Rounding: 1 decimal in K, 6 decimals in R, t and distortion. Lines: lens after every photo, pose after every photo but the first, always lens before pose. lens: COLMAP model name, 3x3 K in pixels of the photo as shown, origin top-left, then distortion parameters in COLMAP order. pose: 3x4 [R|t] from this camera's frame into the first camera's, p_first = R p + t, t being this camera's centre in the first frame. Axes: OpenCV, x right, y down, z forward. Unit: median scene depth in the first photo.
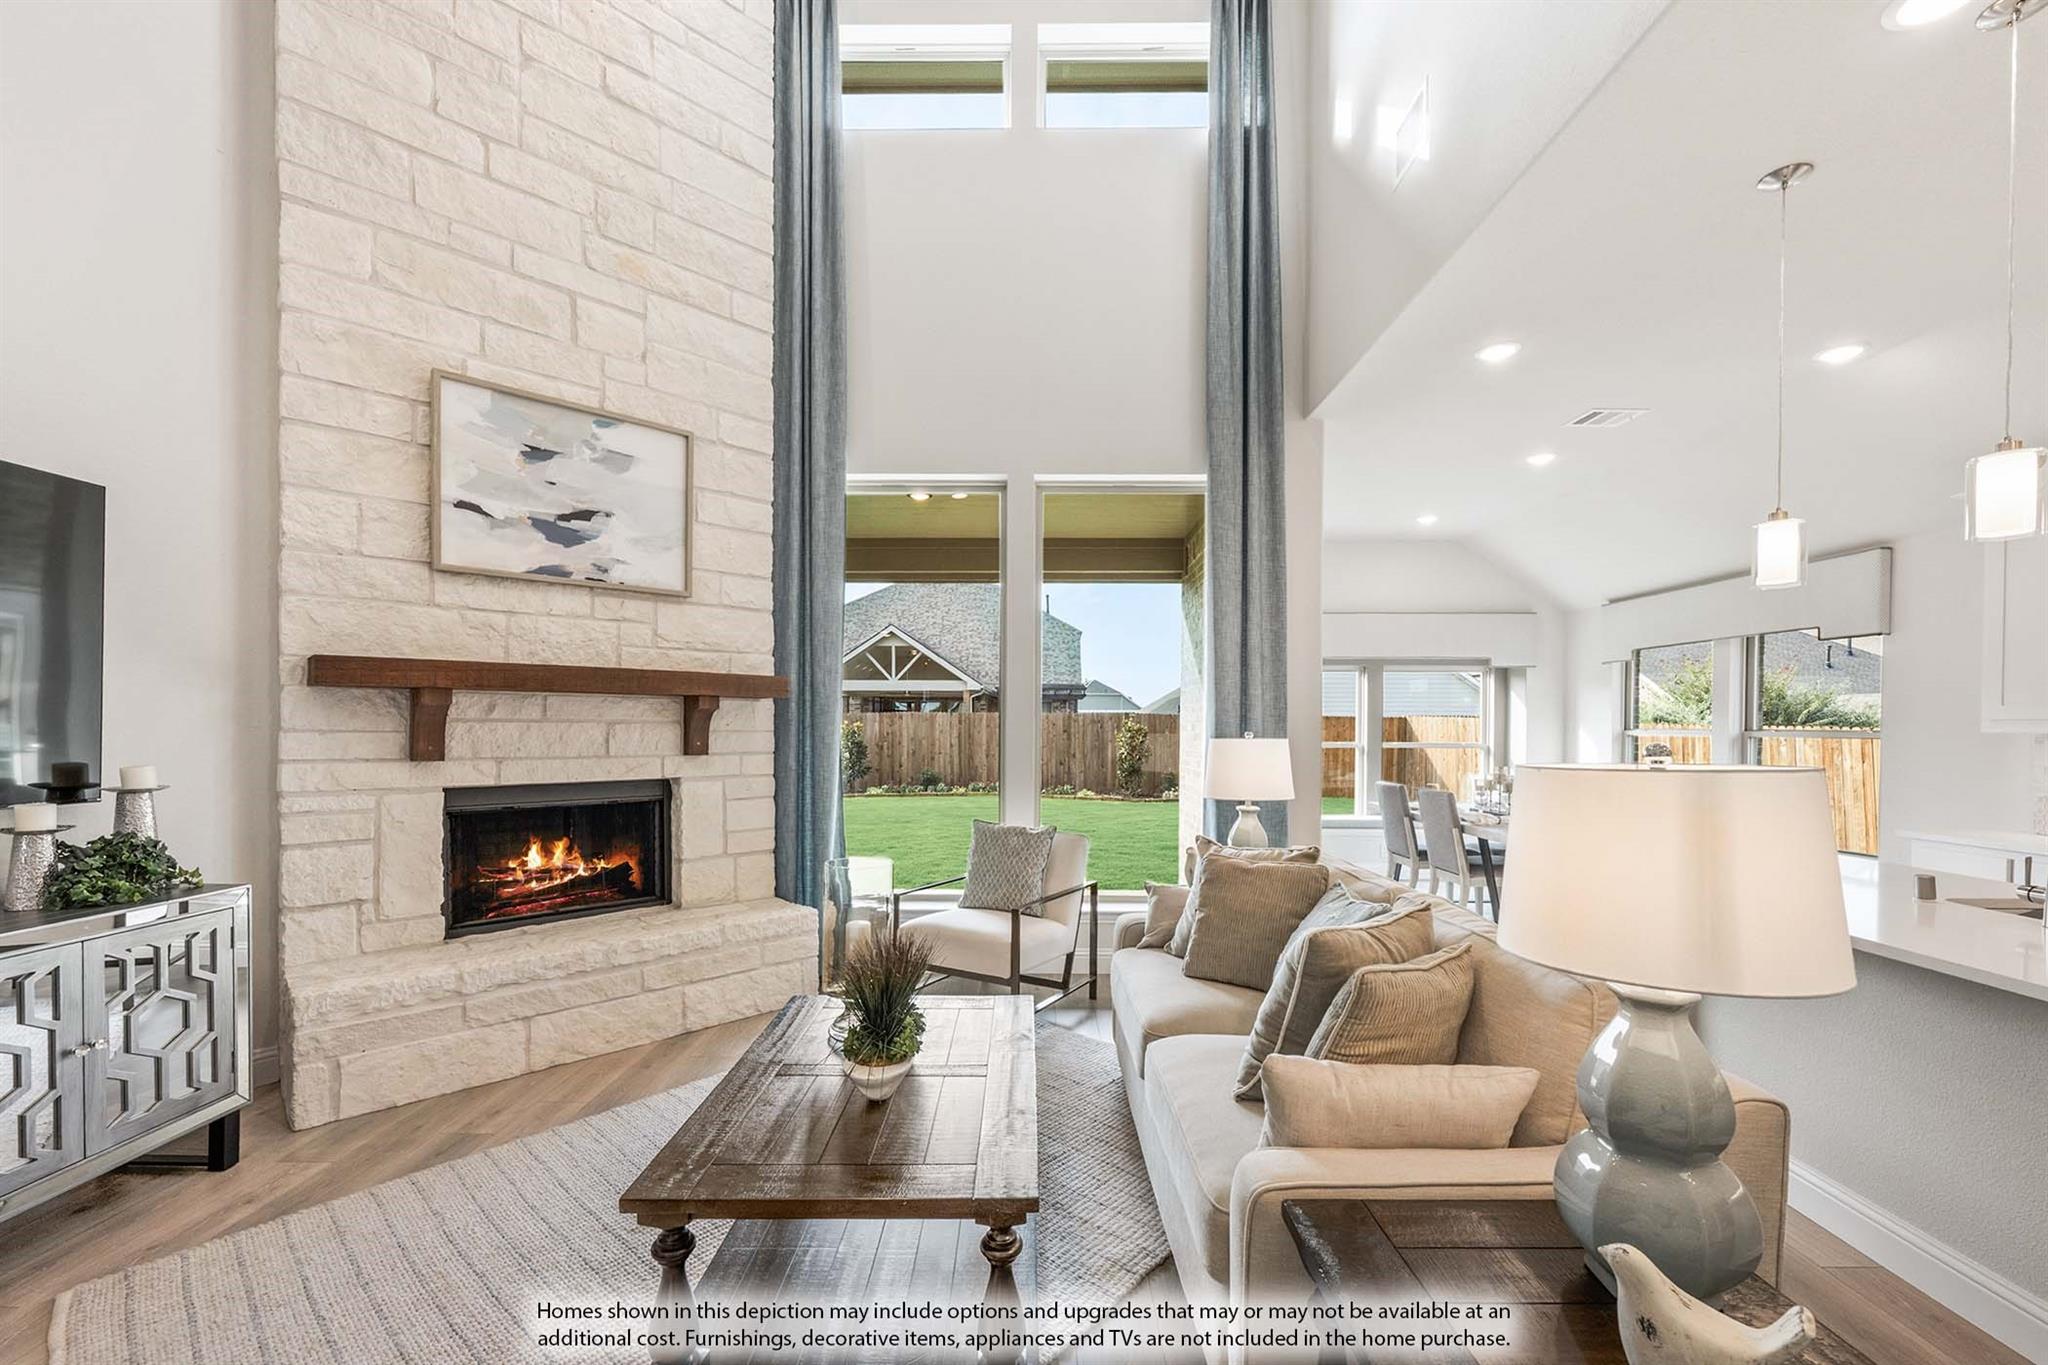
lens RADIAL K [[866.9, 0, 1013.4], [0, 866.9, 740.4], [0, 0, 1]] dist [0.002651, 0.000085]
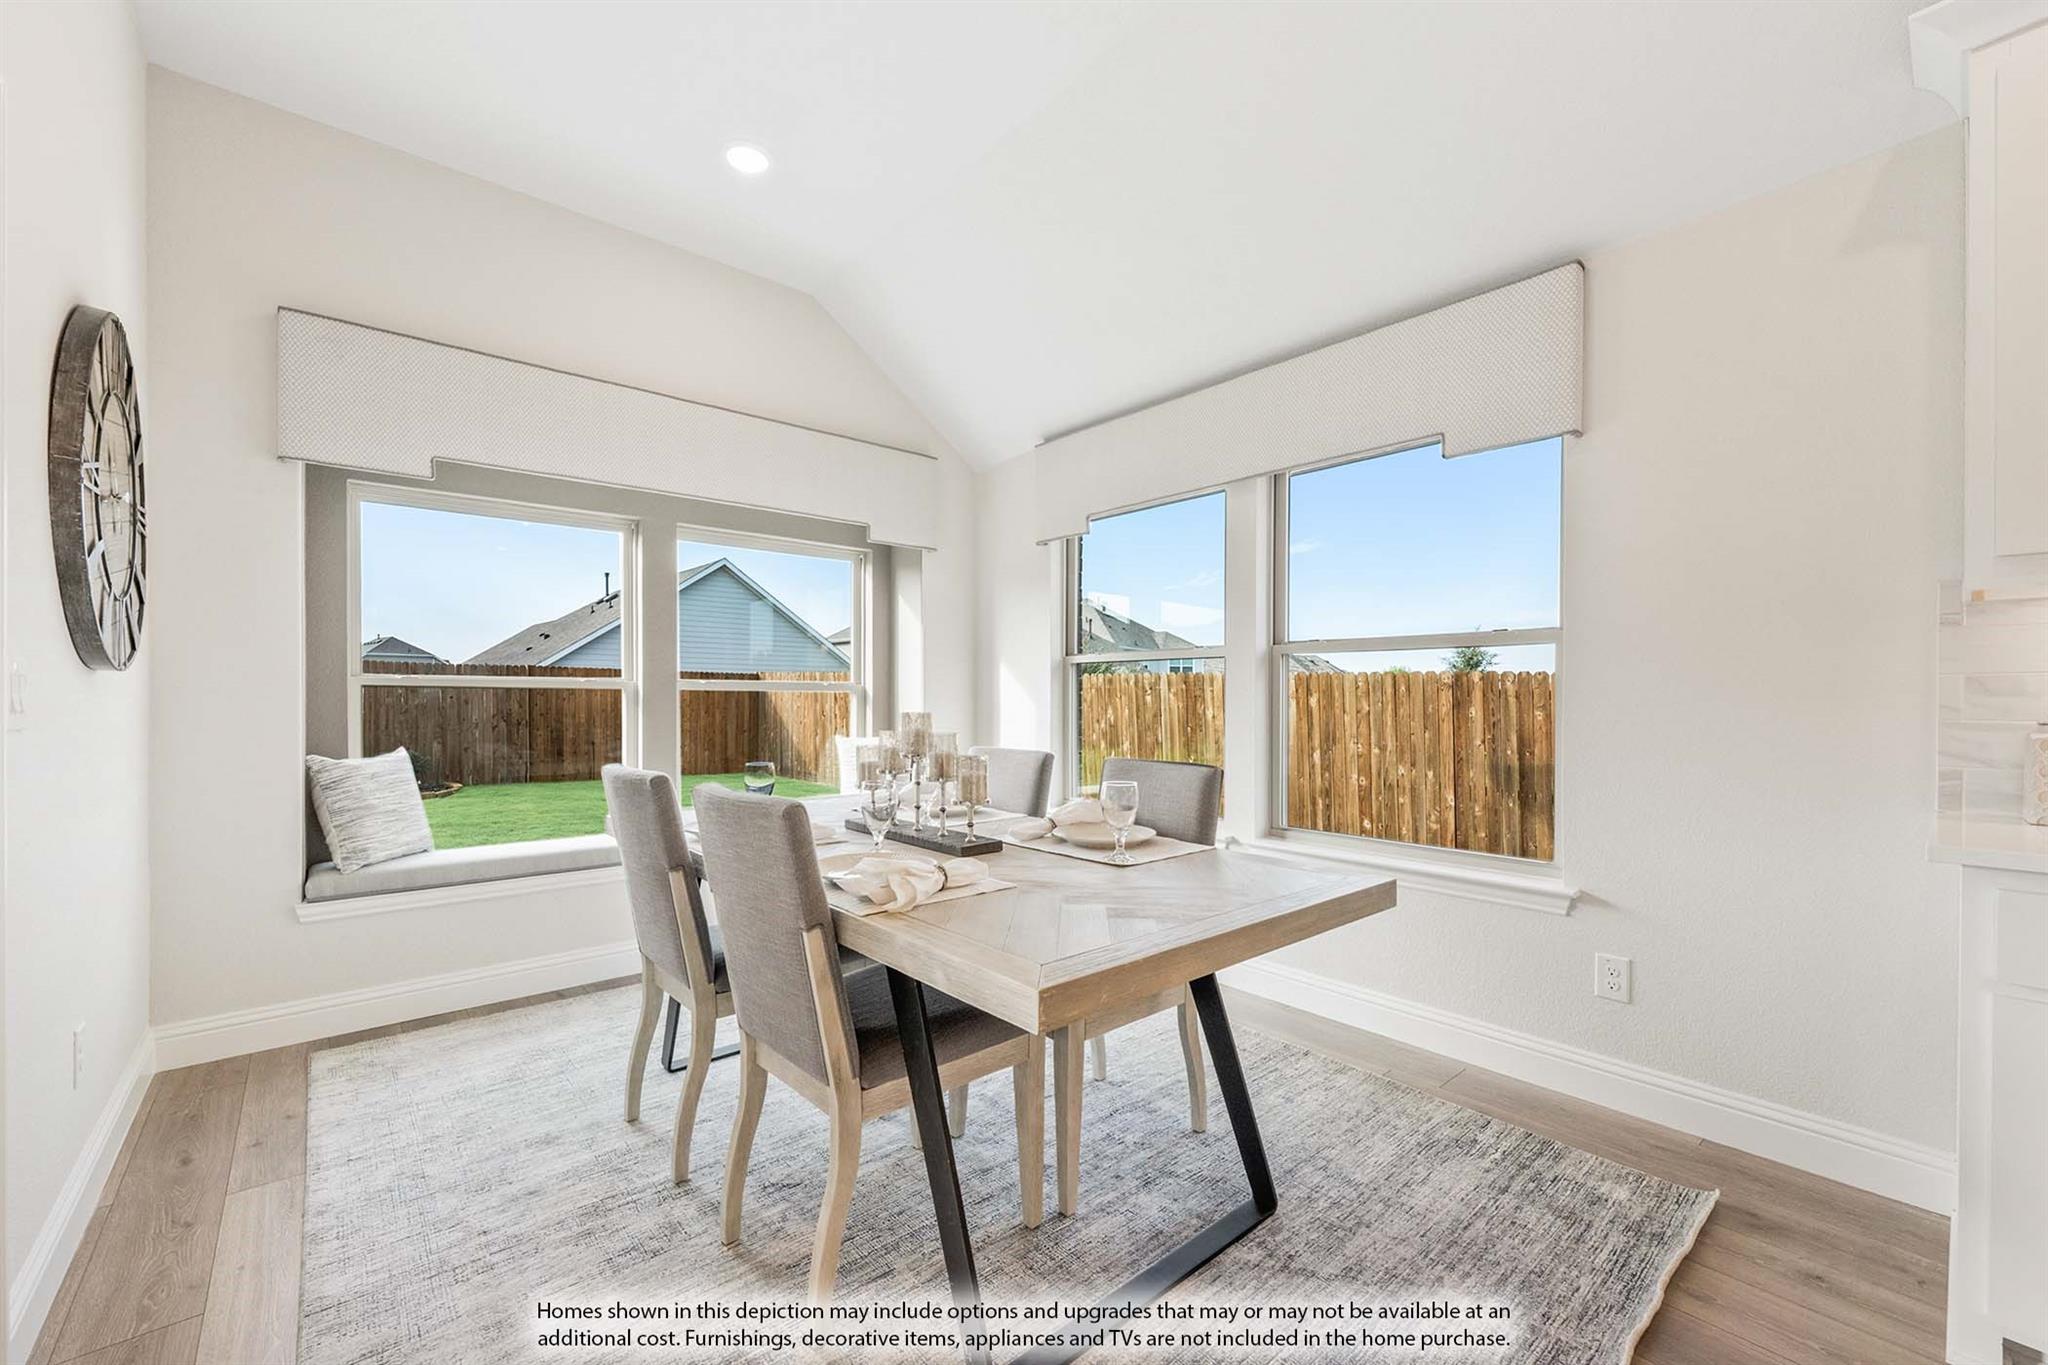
lens RADIAL K [[866.9, 0, 1031.2], [0, 866.9, 699.7], [0, 0, 1]] dist [0.002651, 0.000085]
pose [[0.753285, -0.006077, 0.657666, 0.301215], [0.014709, 0.999863, -0.007608, 0.024256], [-0.657530, 0.015405, 0.753271, 0.589261]]
